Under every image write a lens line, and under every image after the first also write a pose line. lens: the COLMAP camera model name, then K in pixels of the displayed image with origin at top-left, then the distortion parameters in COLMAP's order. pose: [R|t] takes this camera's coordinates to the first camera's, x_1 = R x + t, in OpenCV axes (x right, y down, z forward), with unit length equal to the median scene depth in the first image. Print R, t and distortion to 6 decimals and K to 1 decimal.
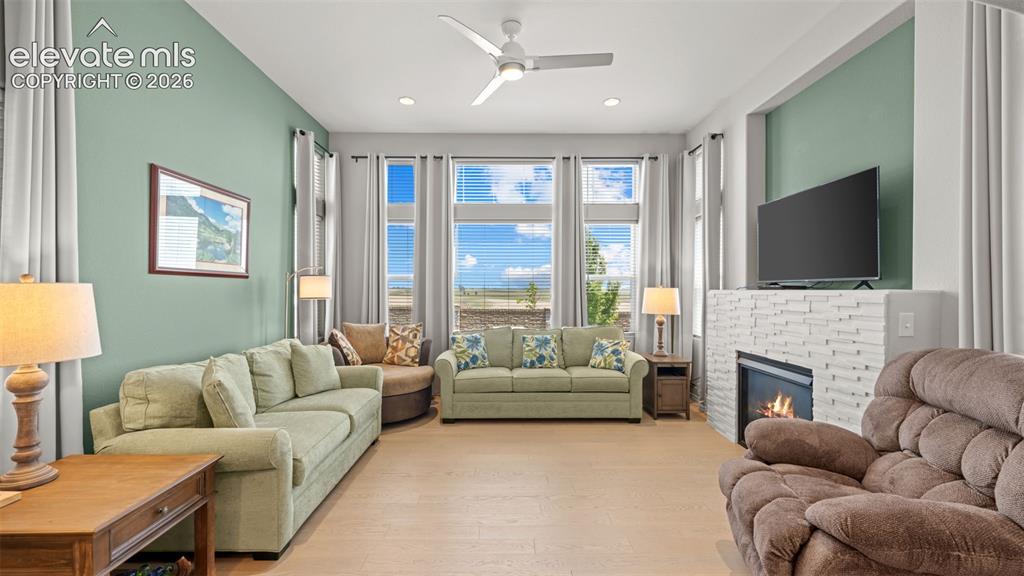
lens RADIAL K [[413.2, 0, 509.3], [0, 413.2, 290.4], [0, 0, 1]] dist [0.000657, -0.000439]
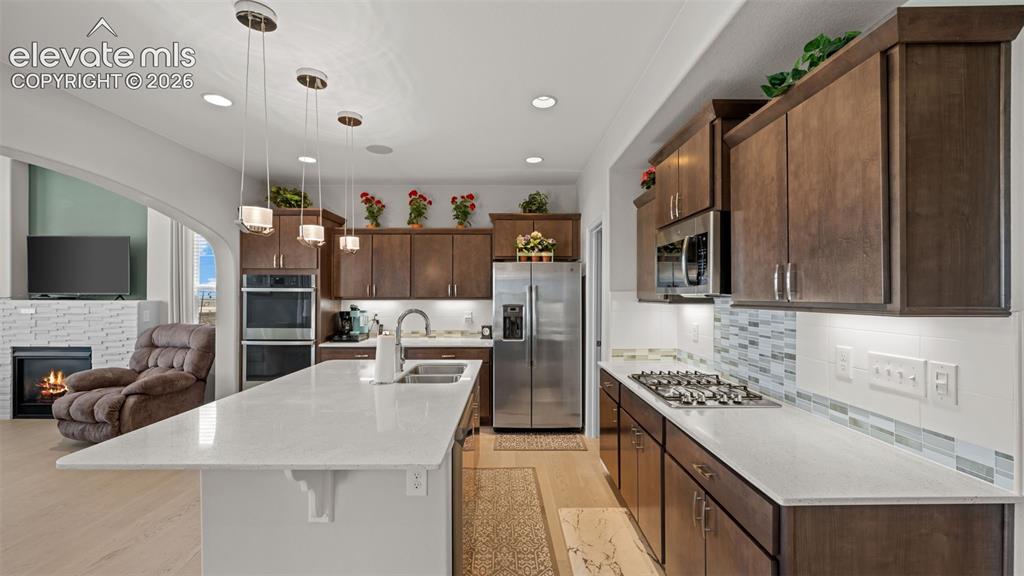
lens RADIAL K [[413.2, 0, 509.3], [0, 413.2, 290.4], [0, 0, 1]] dist [0.000657, -0.000439]
pose [[-0.000663, 0.005360, 0.999985, -0.678414], [-0.001278, 0.999985, -0.005361, -0.024916], [-0.999999, -0.001281, -0.000656, -0.506884]]
